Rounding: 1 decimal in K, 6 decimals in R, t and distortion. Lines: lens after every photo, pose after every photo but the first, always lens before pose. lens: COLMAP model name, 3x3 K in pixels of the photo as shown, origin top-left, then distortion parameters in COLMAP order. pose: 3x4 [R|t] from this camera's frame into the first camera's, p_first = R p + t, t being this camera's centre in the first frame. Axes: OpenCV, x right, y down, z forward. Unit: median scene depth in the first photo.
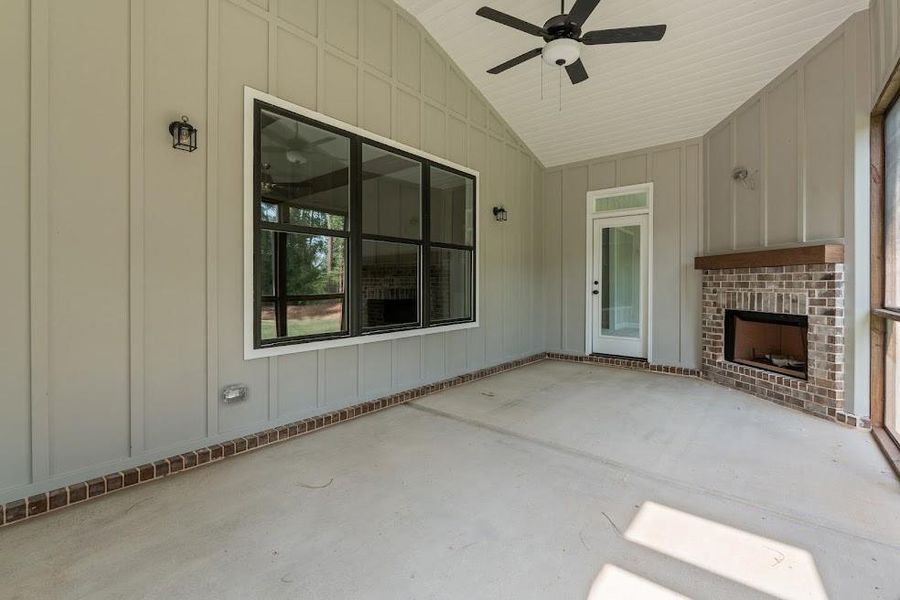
lens RADIAL K [[399.7, 0, 447.9], [0, 399.7, 299.1], [0, 0, 1]] dist [0.001521, -0.000047]
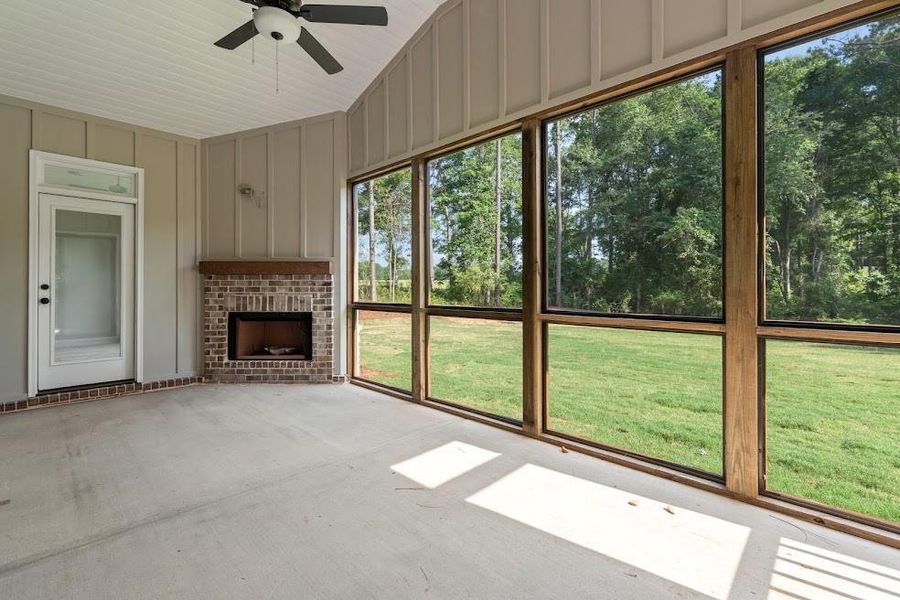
lens RADIAL K [[399.7, 0, 447.9], [0, 399.7, 299.1], [0, 0, 1]] dist [0.001521, -0.000047]
pose [[0.079431, -0.028309, 0.996438, -0.356766], [0.037435, 0.998976, 0.025397, -0.016524], [-0.996137, 0.035285, 0.080409, 0.365374]]
